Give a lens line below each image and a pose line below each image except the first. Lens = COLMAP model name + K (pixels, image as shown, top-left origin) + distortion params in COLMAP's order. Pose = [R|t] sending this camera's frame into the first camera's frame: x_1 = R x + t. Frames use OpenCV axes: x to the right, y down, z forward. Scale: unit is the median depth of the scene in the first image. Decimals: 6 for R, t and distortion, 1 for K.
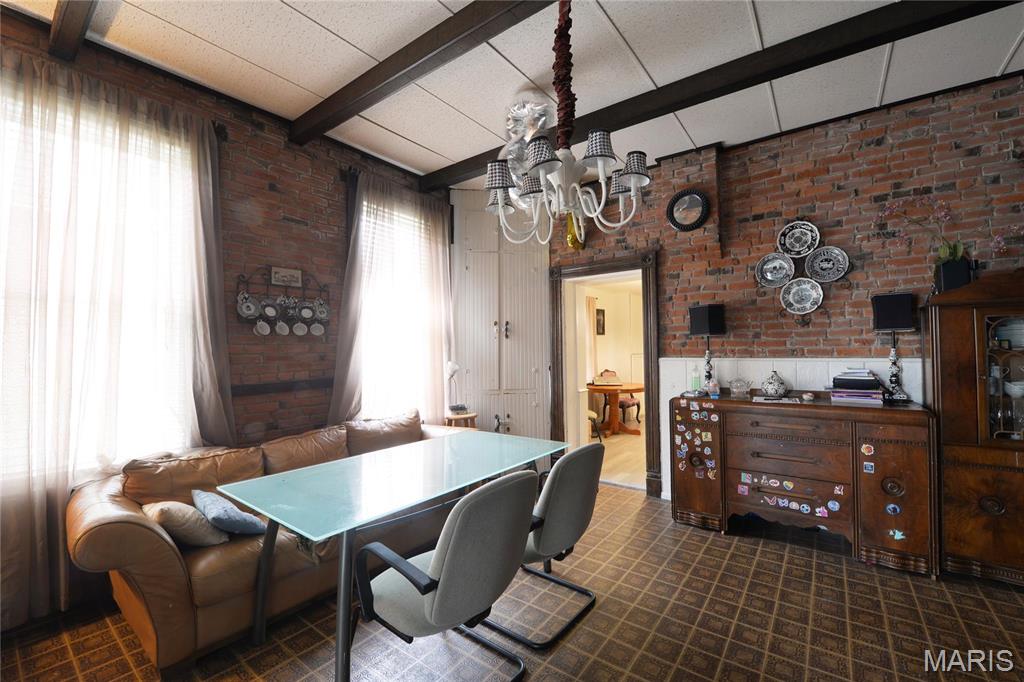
lens RADIAL K [[431.3, 0, 515.3], [0, 431.3, 334.5], [0, 0, 1]] dist [-0.018782, -0.000800]
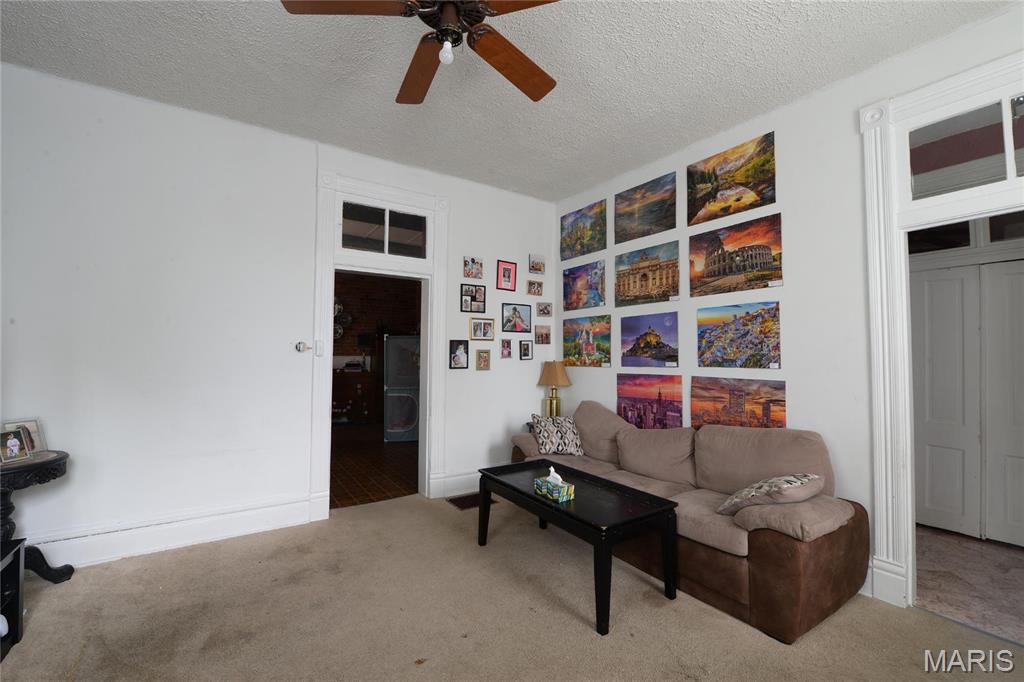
lens RADIAL K [[431.3, 0, 513.2], [0, 431.3, 337.4], [0, 0, 1]] dist [-0.018782, -0.000800]
pose [[0.343232, 0.040460, 0.938379, -1.259679], [-0.039648, 0.998805, -0.028564, -0.020859], [-0.938414, -0.027400, 0.344426, -0.798655]]
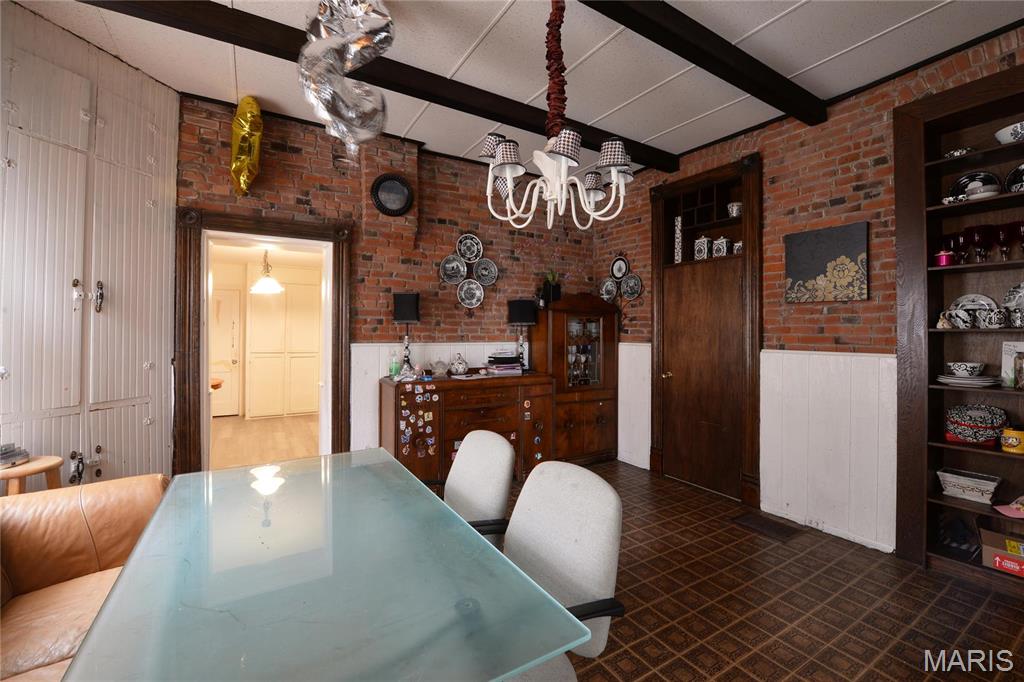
lens RADIAL K [[431.3, 0, 528.6], [0, 431.3, 326.7], [0, 0, 1]] dist [-0.018782, -0.000800]
pose [[0.348749, 0.024983, 0.936883, -0.442307], [-0.041777, 0.999065, -0.011090, 0.014518], [-0.936285, -0.035272, 0.349466, 0.367787]]
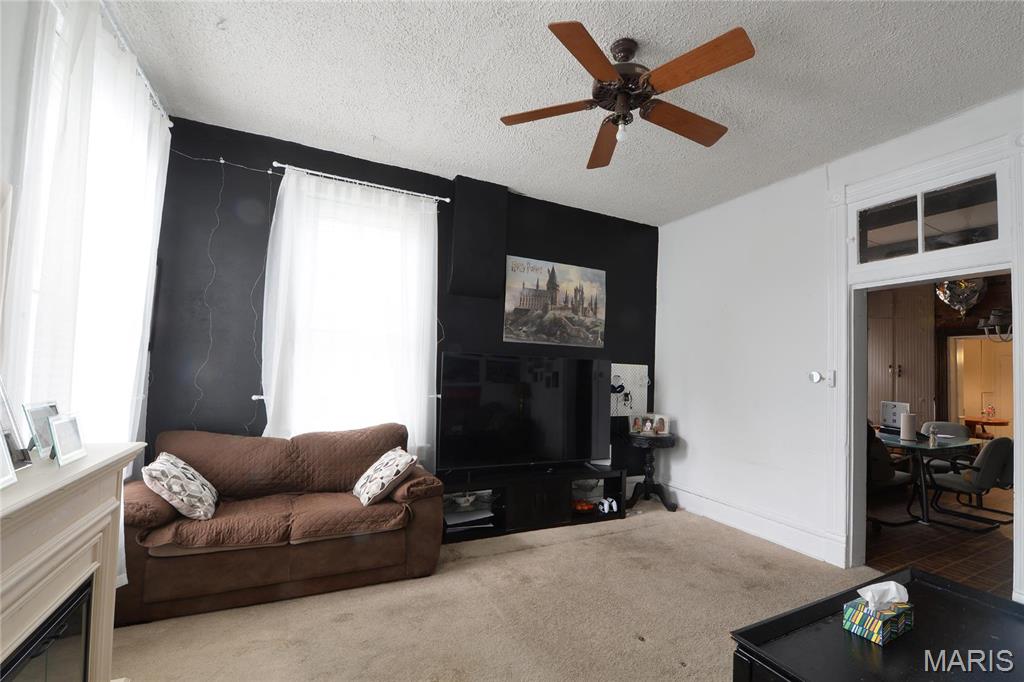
lens RADIAL K [[431.3, 0, 523.7], [0, 431.3, 357.5], [0, 0, 1]] dist [-0.018782, -0.000800]
pose [[0.892581, 0.025651, -0.450157, -0.673554], [-0.026197, 0.999644, 0.005017, -0.039556], [0.450125, 0.007315, 0.892936, -1.157494]]
